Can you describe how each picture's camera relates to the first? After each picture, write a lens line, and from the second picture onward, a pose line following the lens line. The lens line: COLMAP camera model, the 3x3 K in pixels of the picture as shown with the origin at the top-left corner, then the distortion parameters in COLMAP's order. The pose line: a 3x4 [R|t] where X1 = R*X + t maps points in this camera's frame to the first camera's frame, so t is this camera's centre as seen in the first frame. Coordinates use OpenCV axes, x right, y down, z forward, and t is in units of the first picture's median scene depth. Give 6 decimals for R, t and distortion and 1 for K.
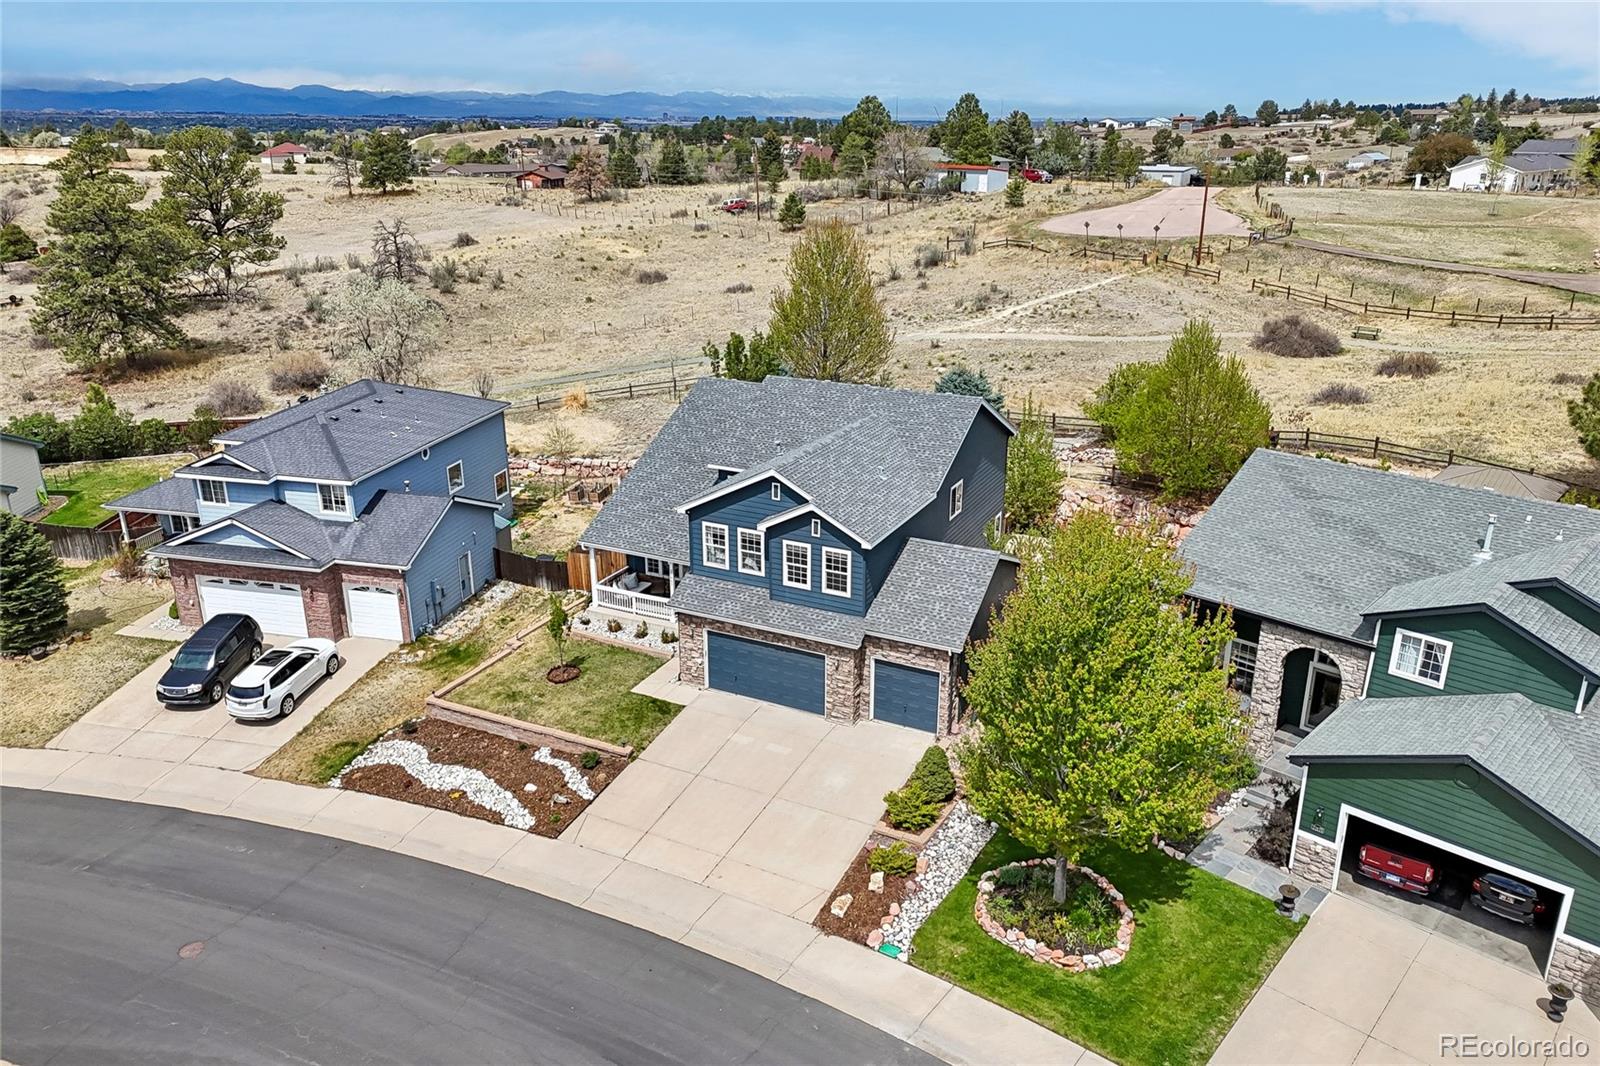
lens RADIAL K [[1174.2, 0, 811.2], [0, 1174.2, 537.4], [0, 0, 1]] dist [0.032175, -0.002944]
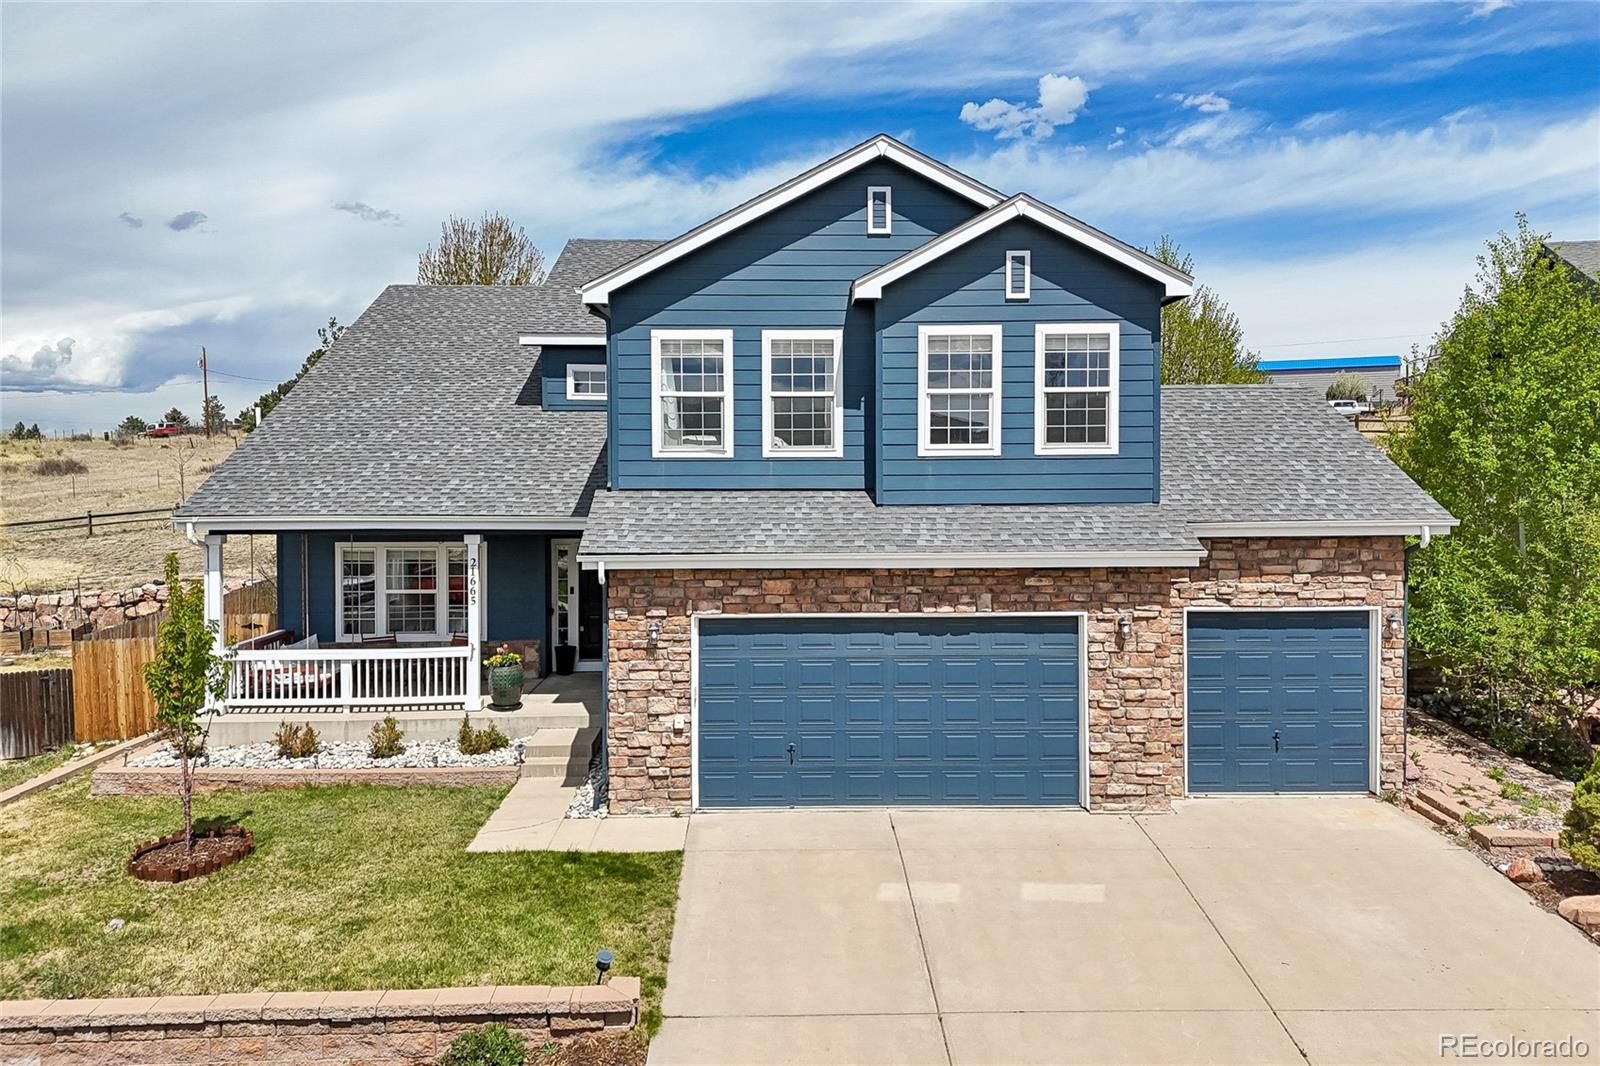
lens RADIAL K [[1174.2, 0, 792.1], [0, 1174.2, 535.2], [0, 0, 1]] dist [0.032175, -0.002944]
pose [[0.881629, -0.020872, 0.471481, -0.229451], [0.164220, 0.950157, -0.265015, 0.152608], [-0.442450, 0.311072, 0.841114, 0.700023]]
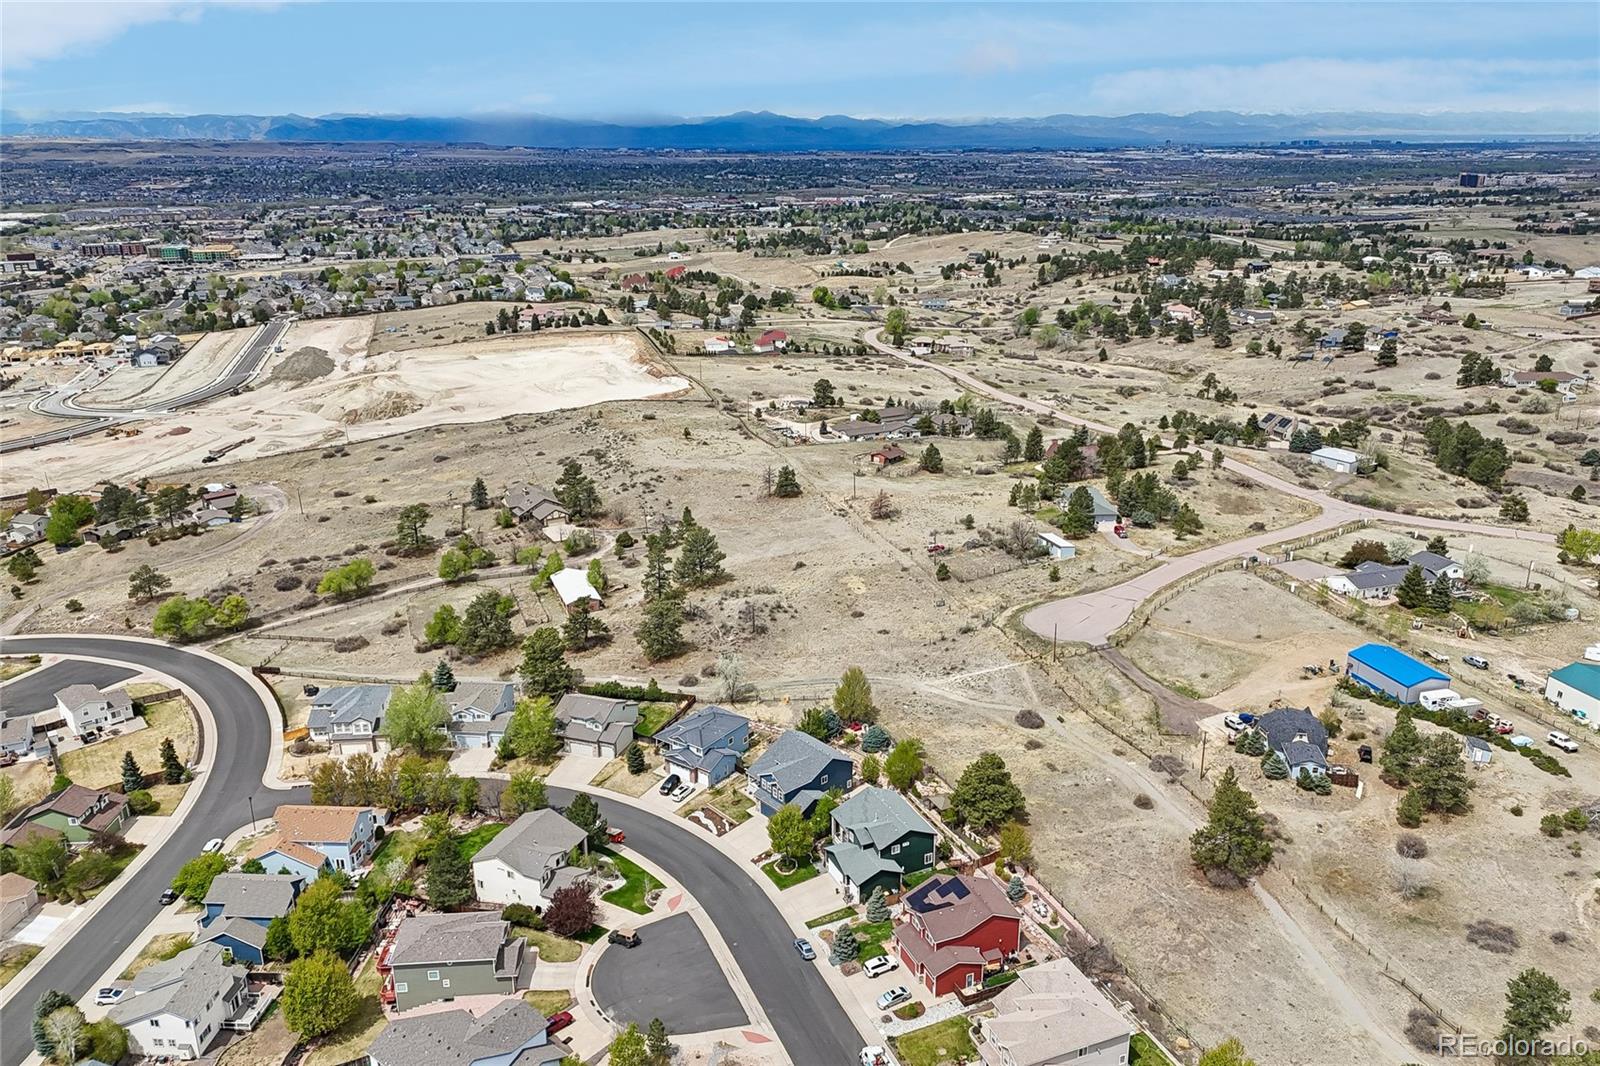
lens RADIAL K [[1174.2, 0, 797.6], [0, 1174.2, 535.7], [0, 0, 1]] dist [0.032175, -0.002944]
pose [[0.918261, 0.110779, -0.380164, 1.777288], [-0.118546, 0.992944, 0.003001, -1.041557], [0.377814, 0.042311, 0.924914, -3.470711]]
